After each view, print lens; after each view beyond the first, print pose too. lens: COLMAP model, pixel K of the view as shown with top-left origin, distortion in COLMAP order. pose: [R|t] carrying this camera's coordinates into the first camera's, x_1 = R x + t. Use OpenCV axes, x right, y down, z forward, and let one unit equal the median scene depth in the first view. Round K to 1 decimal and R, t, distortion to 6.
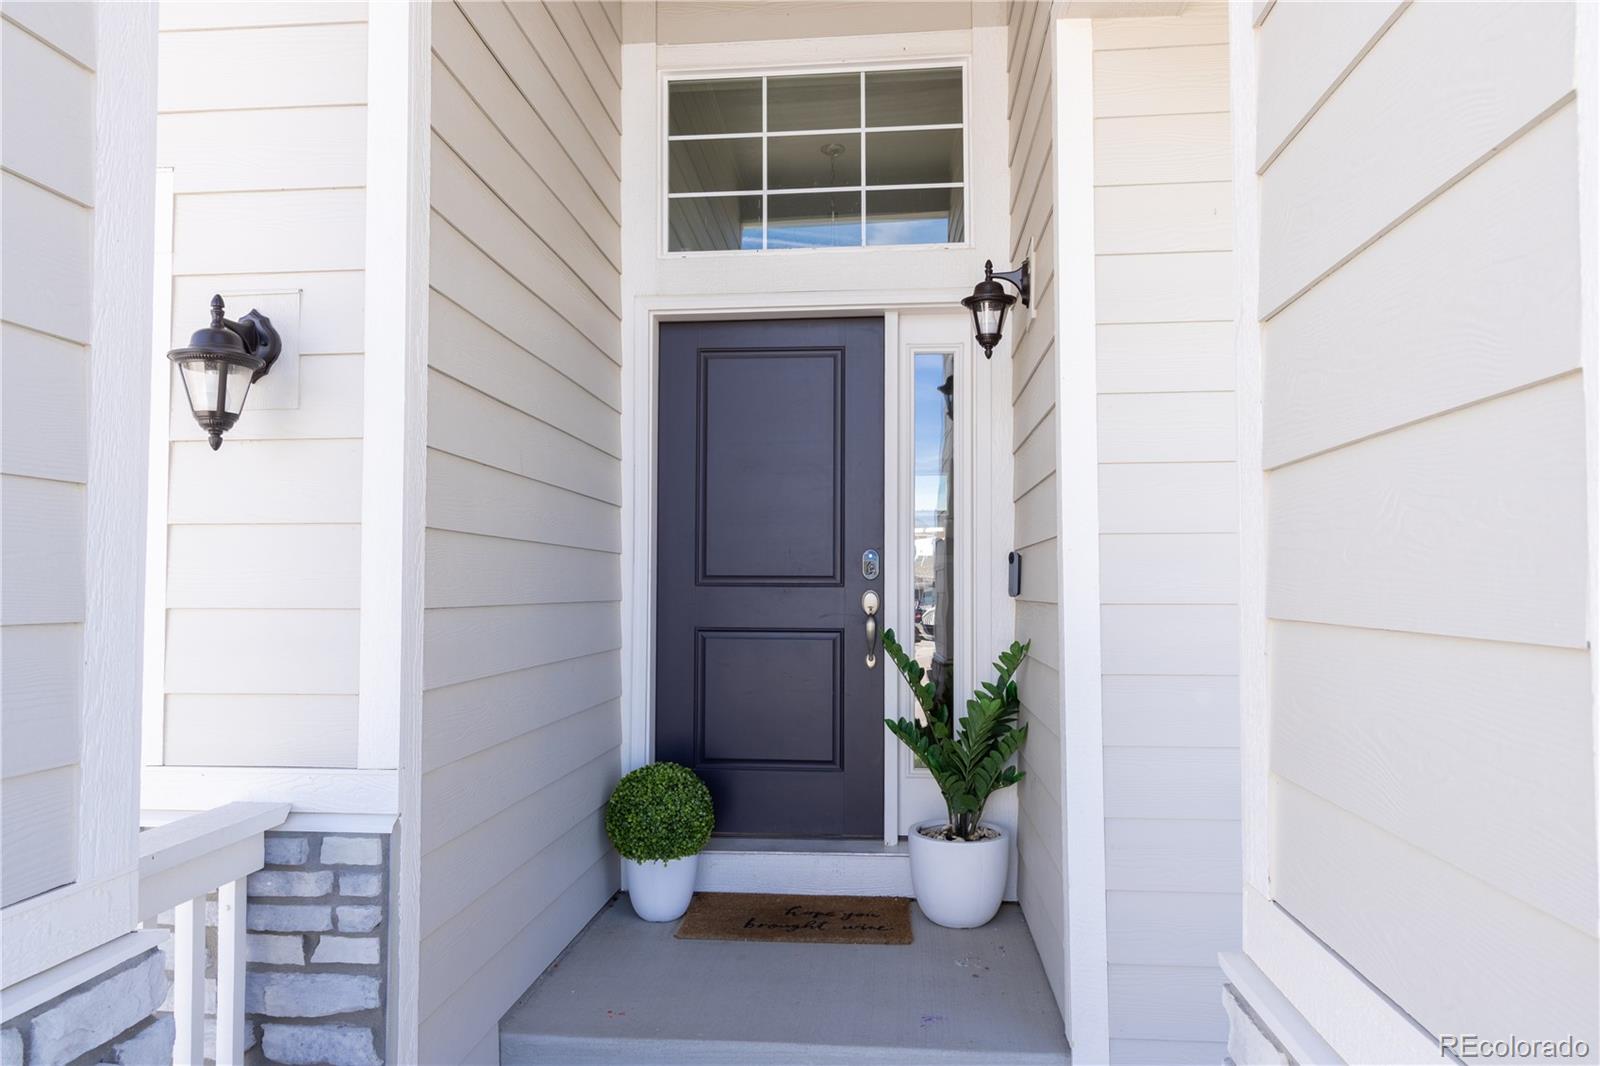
lens RADIAL K [[1066.3, 0, 800.0], [0, 1066.3, 533.0], [0, 0, 1]] dist [-0.002889, -0.000350]
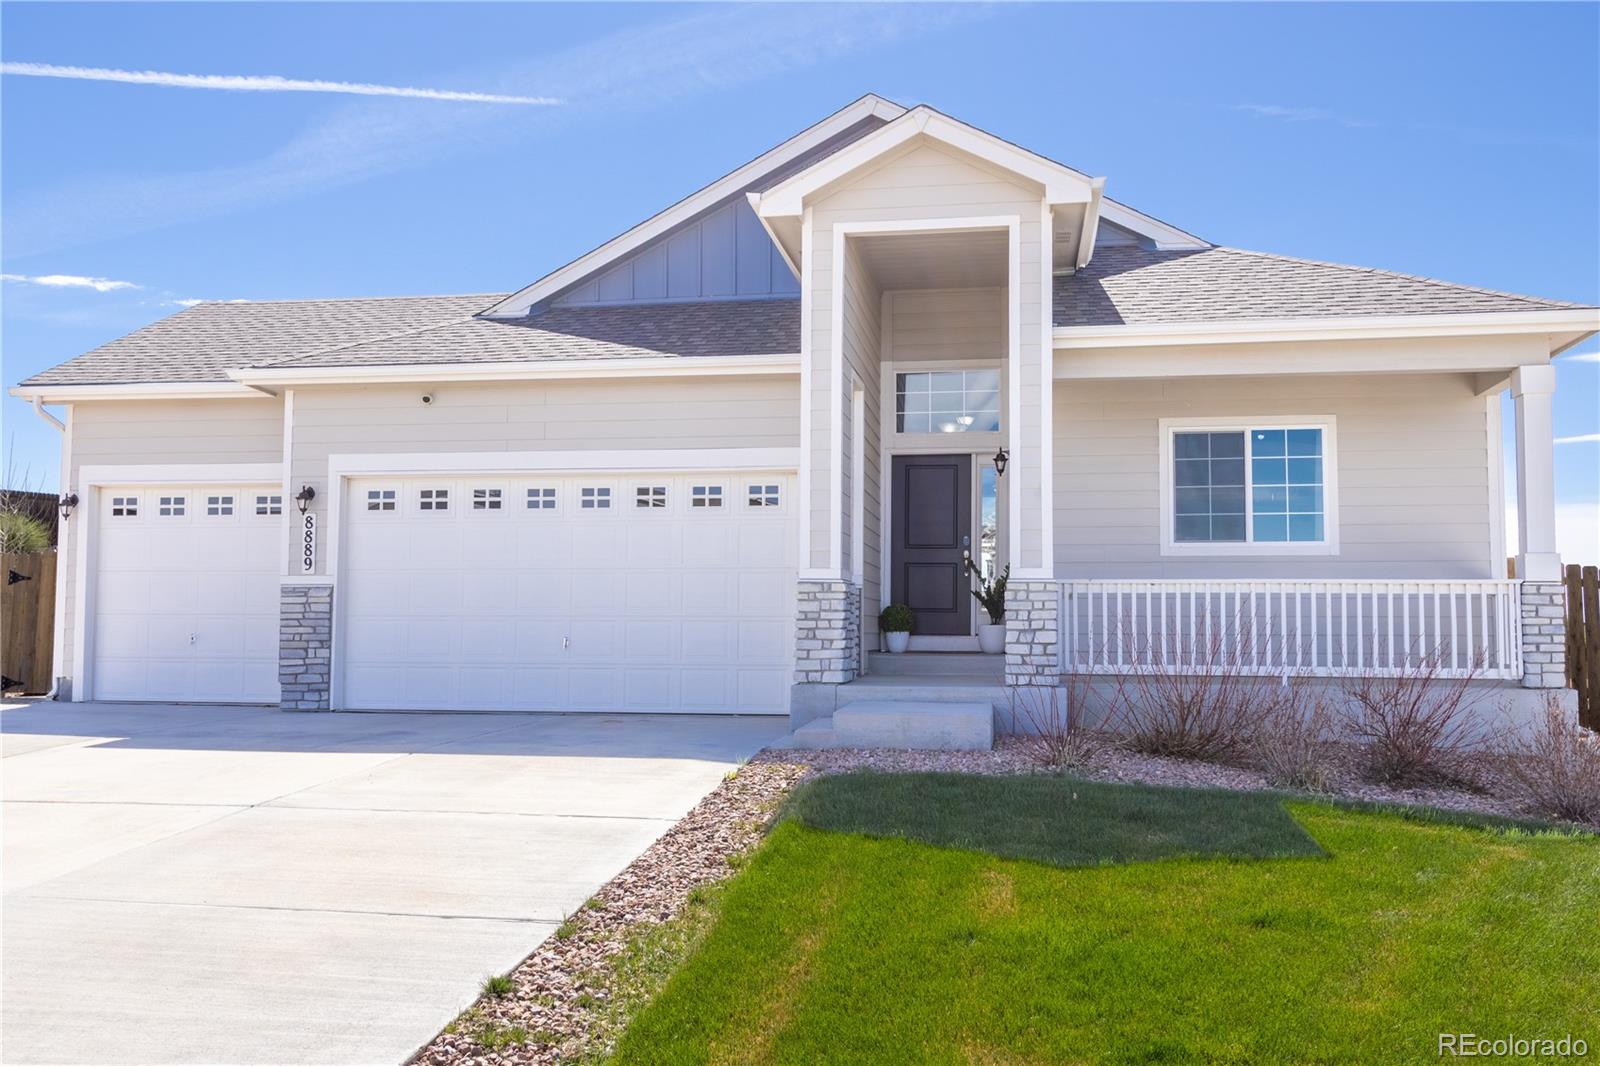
lens RADIAL K [[1310.6, 0, 800.0], [0, 1310.6, 533.0], [0, 0, 1]] dist [0.000489, -0.000012]
pose [[0.997612, 0.004792, -0.068897, -0.141320], [-0.007231, 0.999354, -0.035192, 0.138803], [0.068684, 0.035607, 0.997003, -2.613598]]
